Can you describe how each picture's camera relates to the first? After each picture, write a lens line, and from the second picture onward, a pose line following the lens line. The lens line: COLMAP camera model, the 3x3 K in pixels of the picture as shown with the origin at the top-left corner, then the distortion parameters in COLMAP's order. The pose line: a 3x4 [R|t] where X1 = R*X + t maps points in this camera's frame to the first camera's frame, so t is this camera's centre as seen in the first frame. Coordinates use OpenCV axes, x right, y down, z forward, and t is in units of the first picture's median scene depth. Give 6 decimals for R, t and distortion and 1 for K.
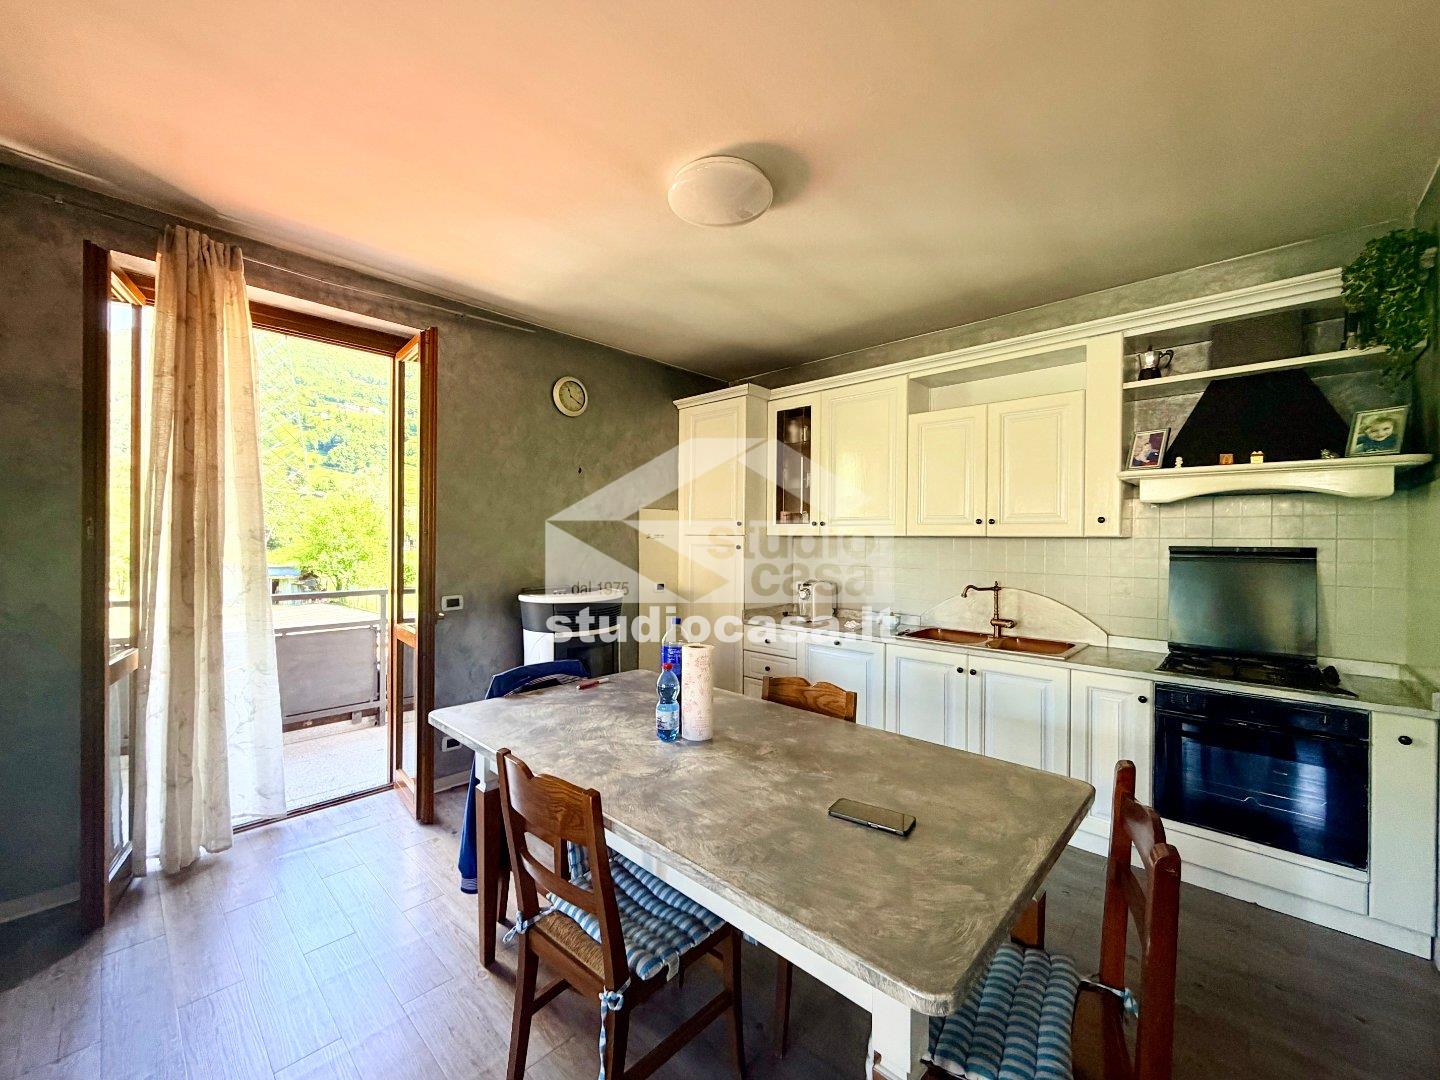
lens RADIAL K [[572.1, 0, 721.5], [0, 572.1, 538.0], [0, 0, 1]] dist [0.002882, -0.000497]
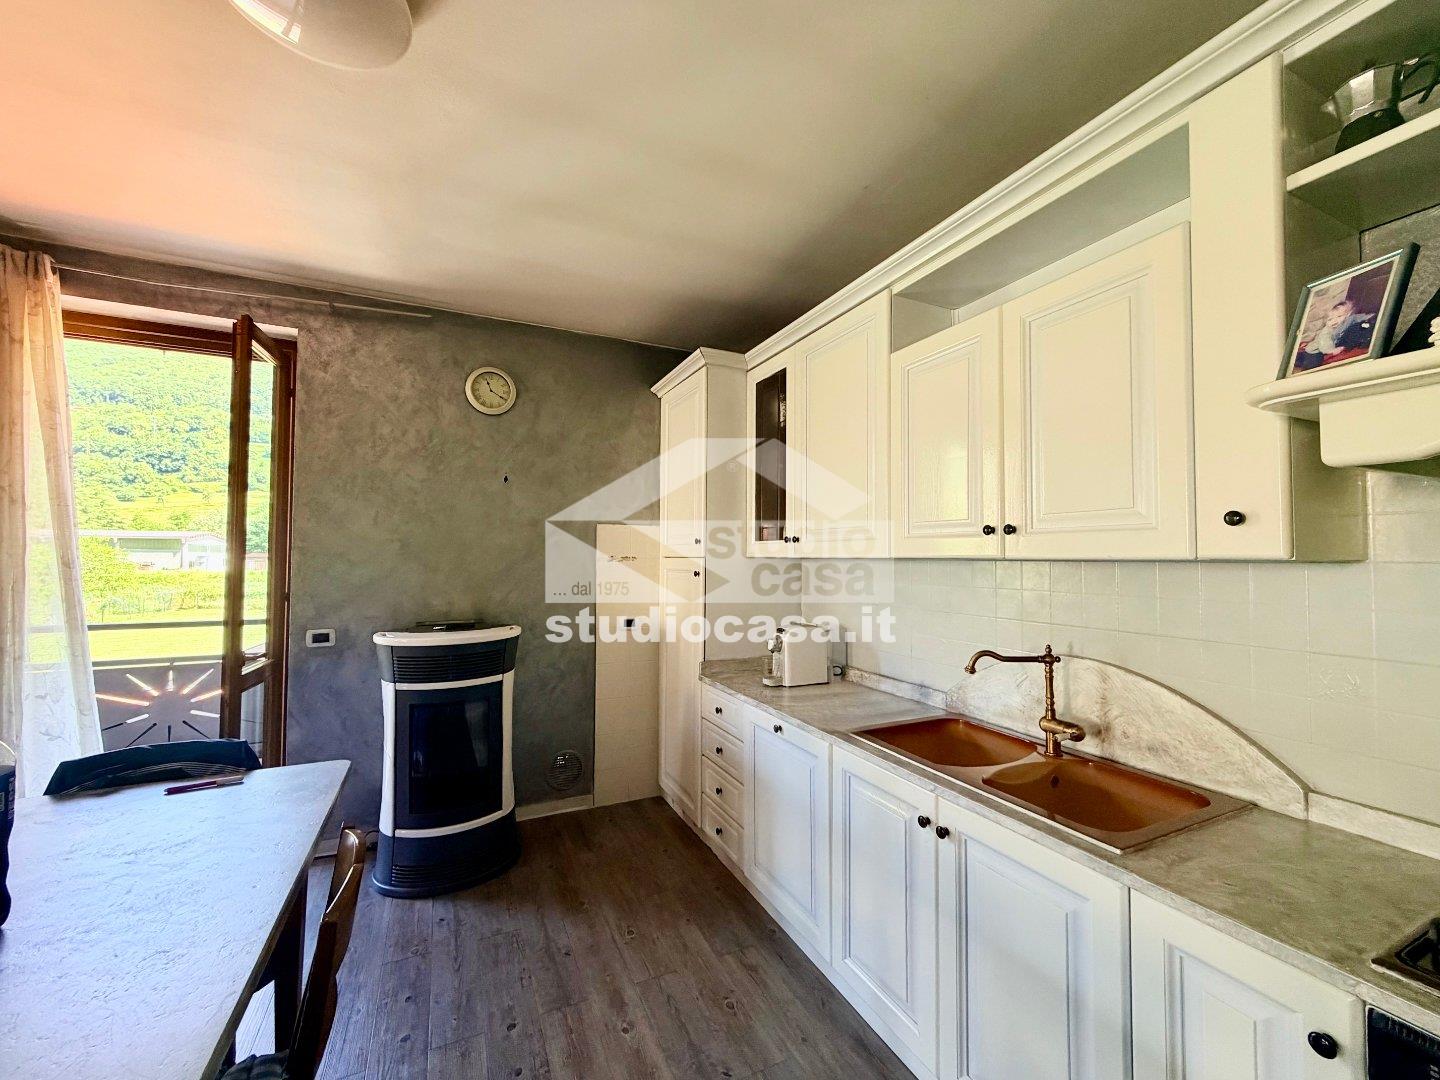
lens RADIAL K [[572.1, 0, 721.1], [0, 572.1, 539.6], [0, 0, 1]] dist [0.002882, -0.000497]
pose [[0.930652, -0.014959, -0.365599, 0.397891], [0.001898, 0.999348, -0.036058, -0.001670], [0.365900, 0.032863, 0.930074, 0.408903]]
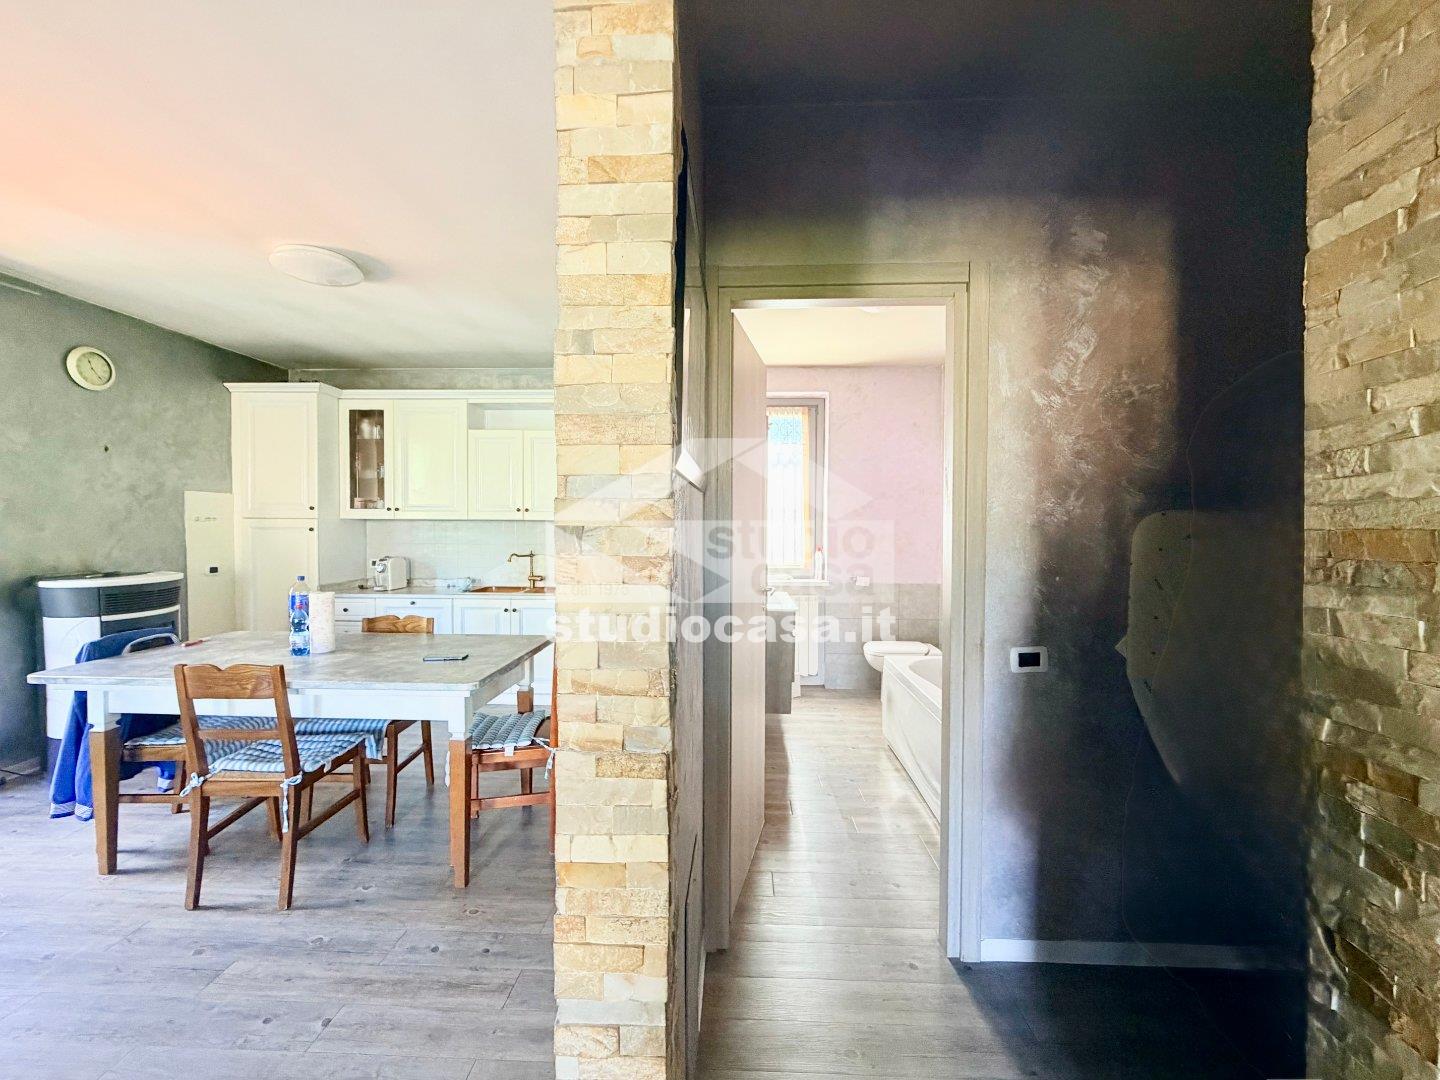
lens RADIAL K [[572.1, 0, 712.5], [0, 572.1, 538.8], [0, 0, 1]] dist [0.002882, -0.000497]
pose [[0.760228, -0.019741, 0.649356, -0.123056], [-0.000497, 0.999520, 0.030969, -0.000240], [-0.649656, -0.023866, 0.759854, -0.426765]]
